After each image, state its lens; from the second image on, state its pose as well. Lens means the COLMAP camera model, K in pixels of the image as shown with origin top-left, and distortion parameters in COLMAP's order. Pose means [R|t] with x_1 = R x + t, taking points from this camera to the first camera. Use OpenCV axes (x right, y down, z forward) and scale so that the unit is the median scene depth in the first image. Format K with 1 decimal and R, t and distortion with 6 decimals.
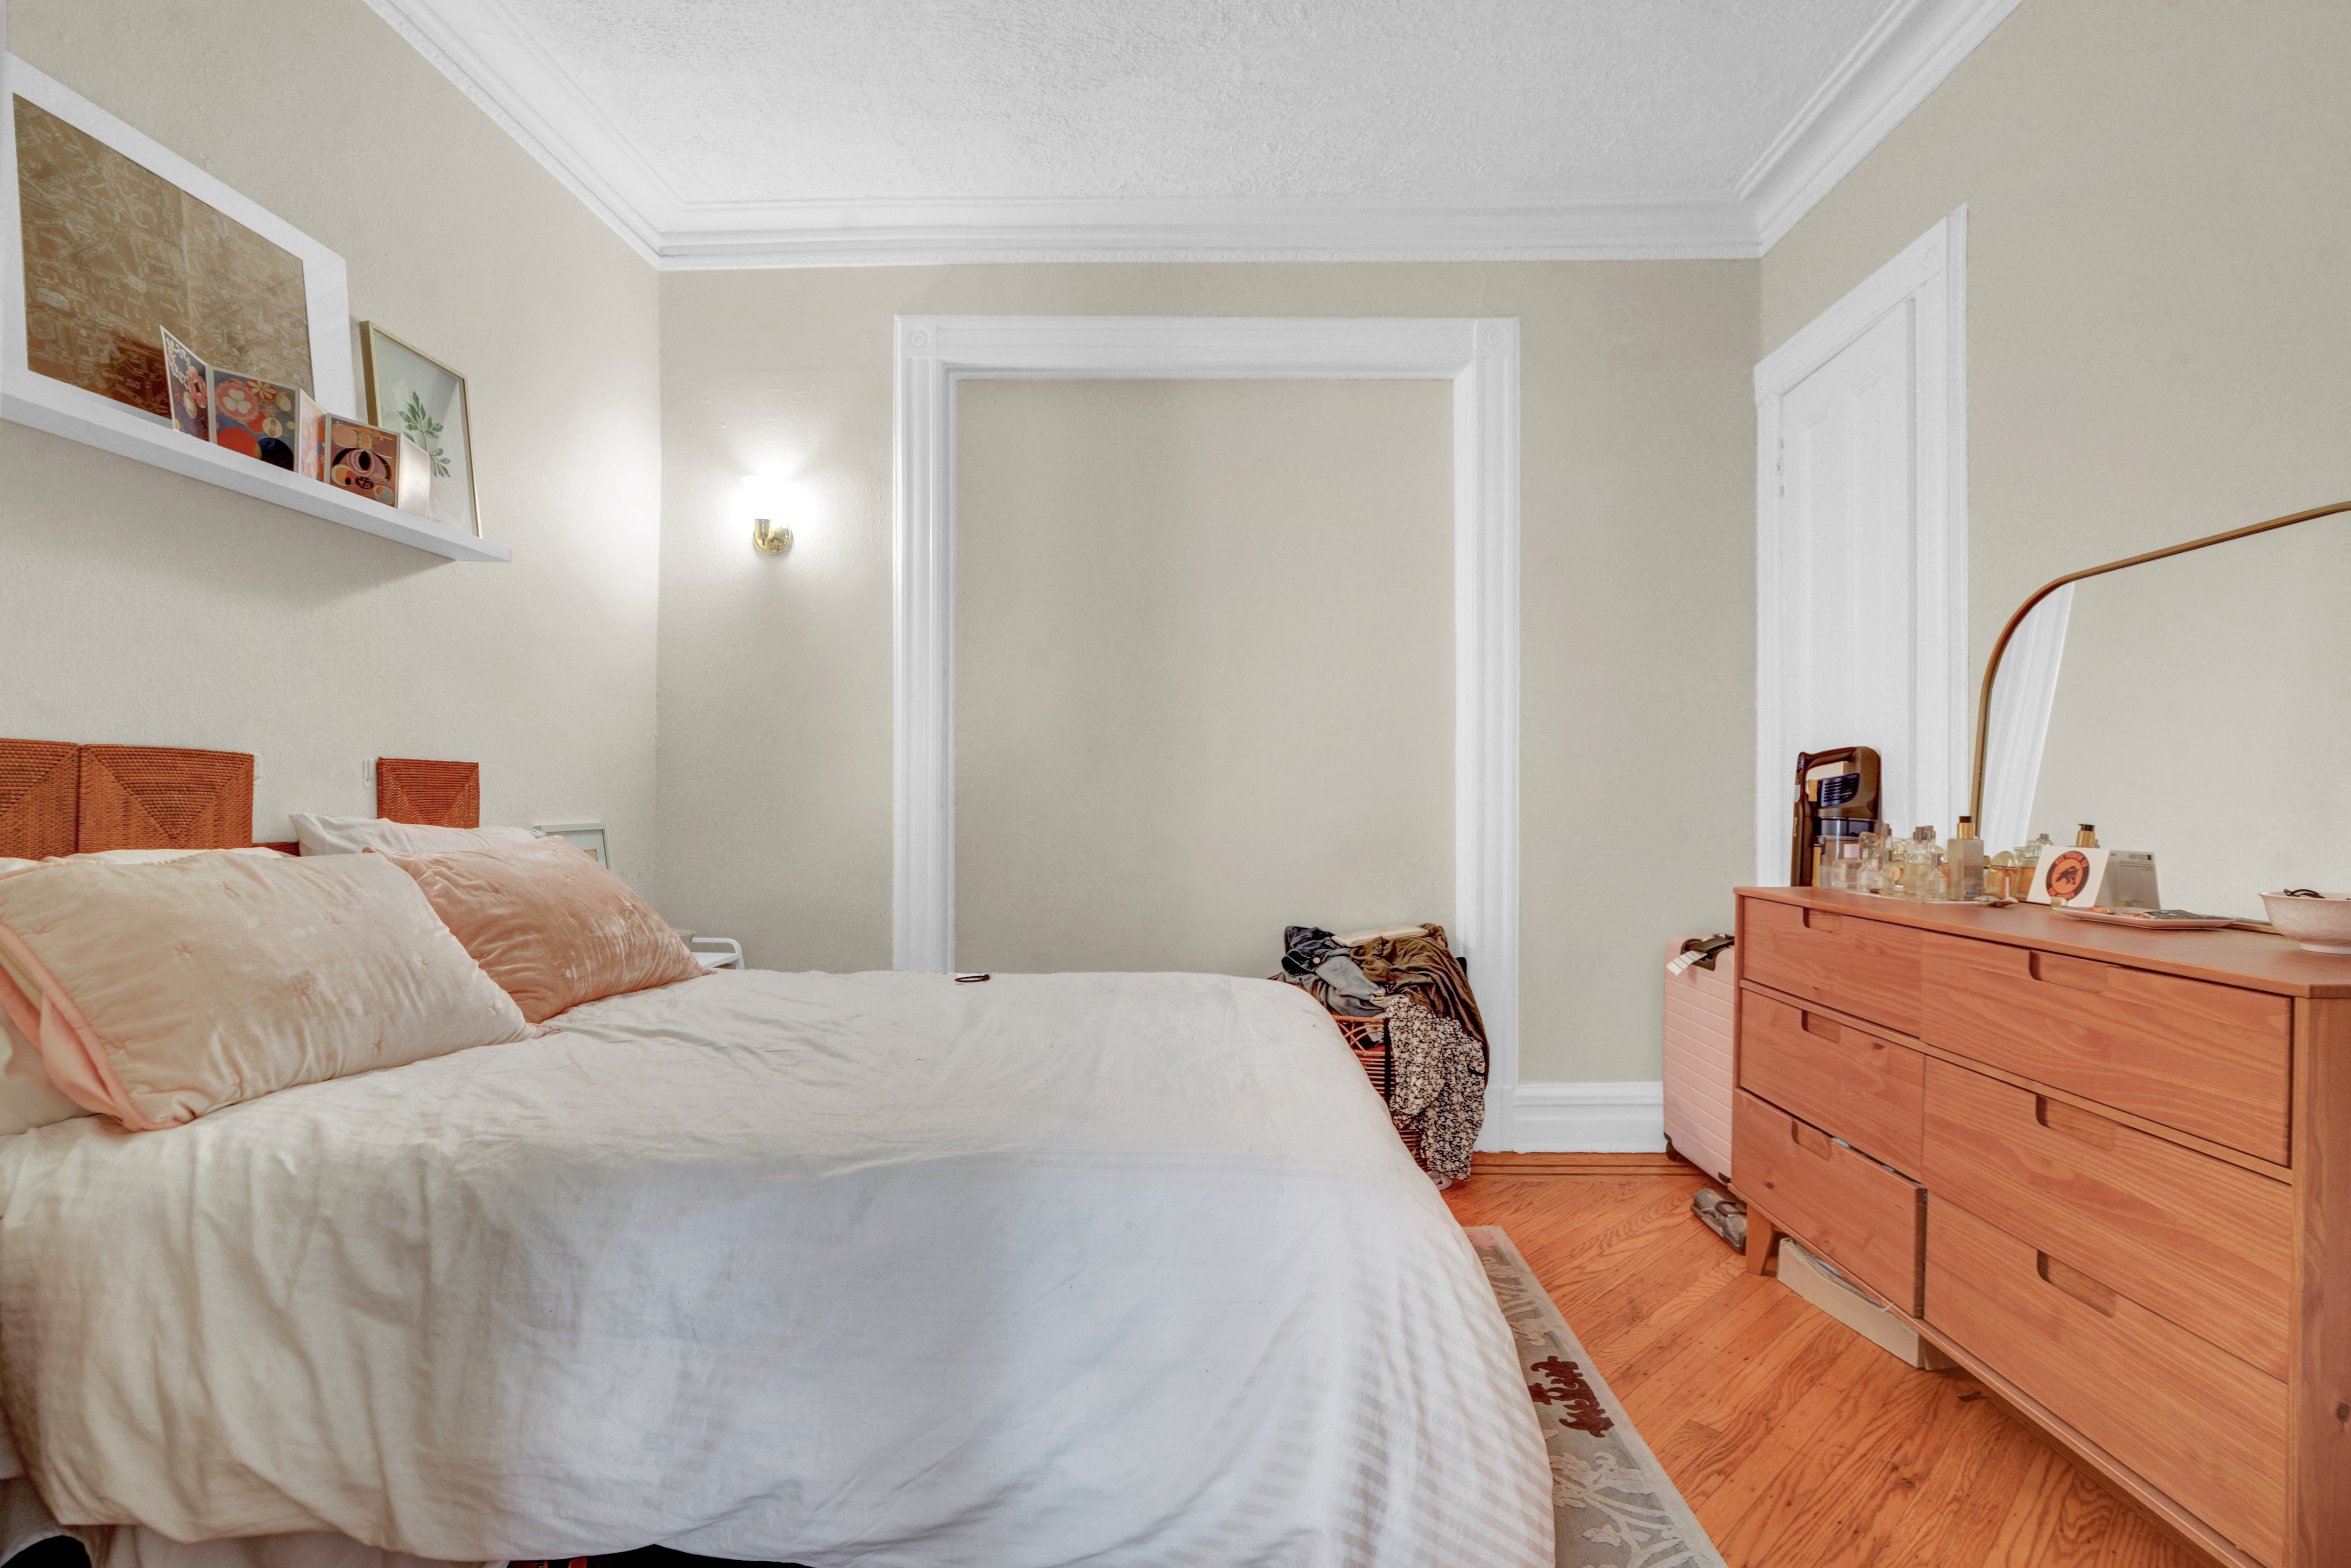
lens RADIAL K [[1130.7, 0, 1176.7], [0, 1130.7, 826.2], [0, 0, 1]] dist [0.000675, 0.000067]
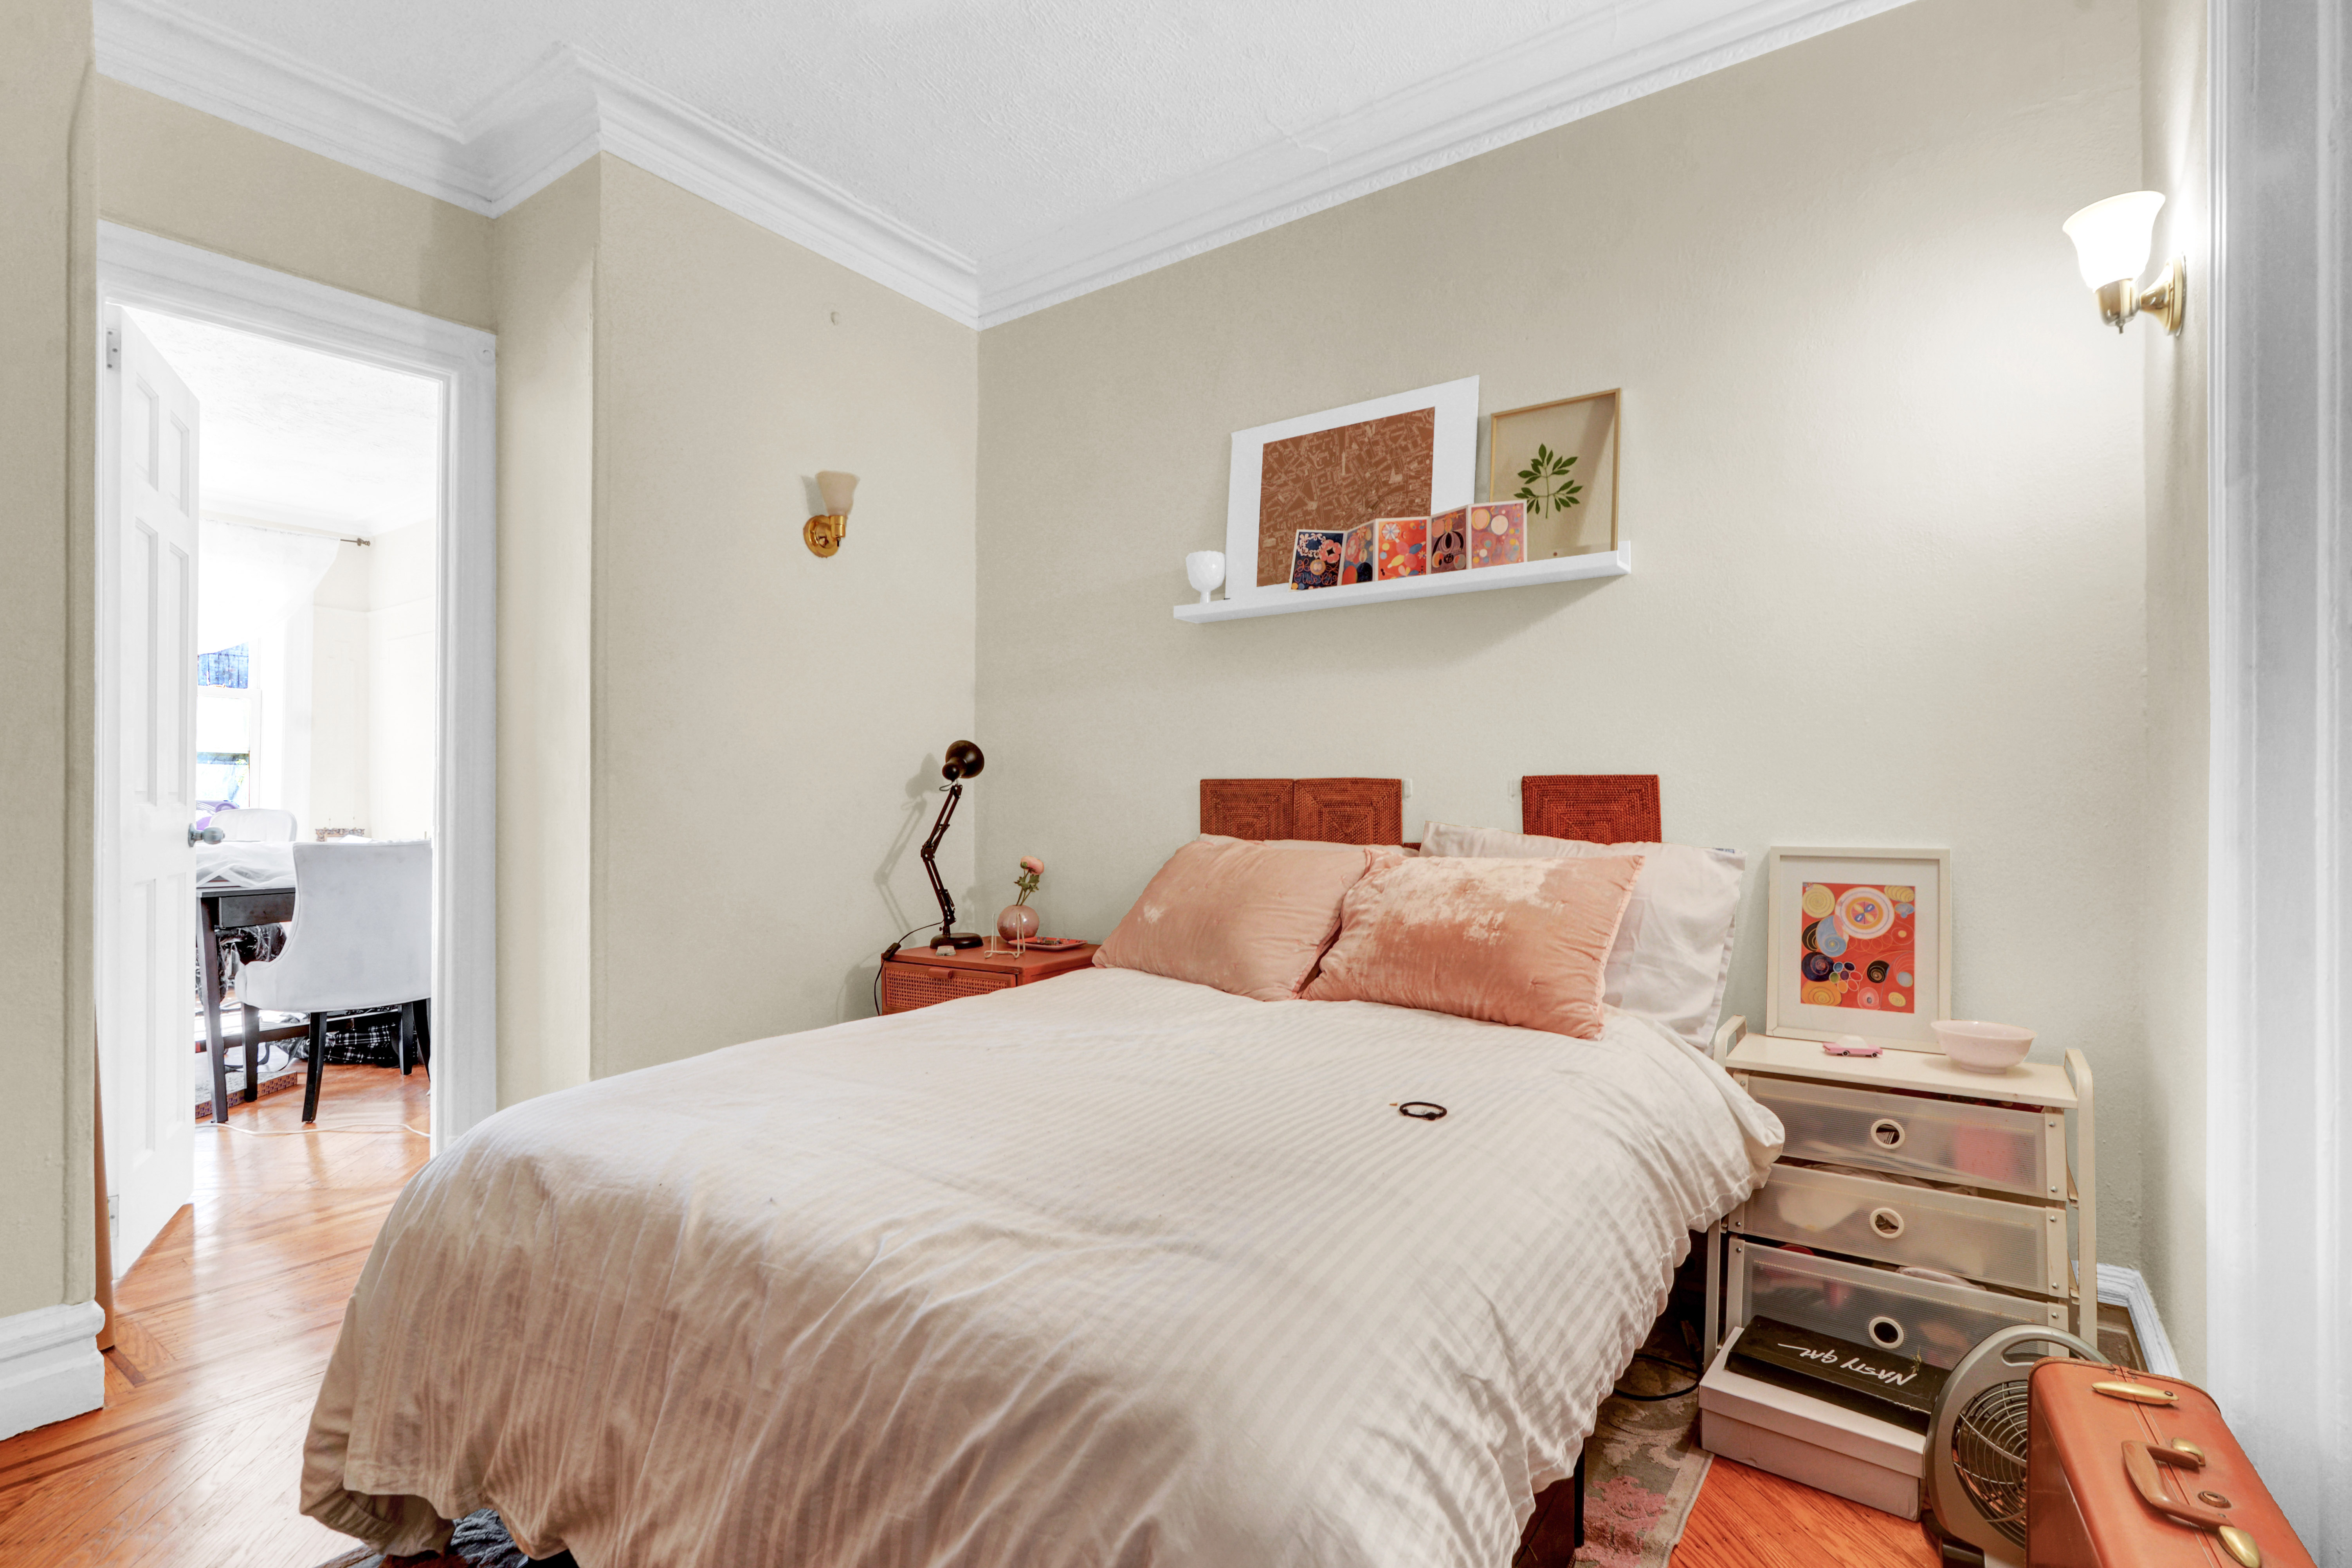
lens RADIAL K [[1152.5, 0, 1176.0], [0, 1152.5, 784.0], [0, 0, 1]] dist [-0.000893, -0.000044]
pose [[-0.568906, -0.005169, -0.822386, 0.538494], [-0.020467, 0.999760, 0.007875, -0.064275], [0.822148, 0.021312, -0.568875, 1.608841]]
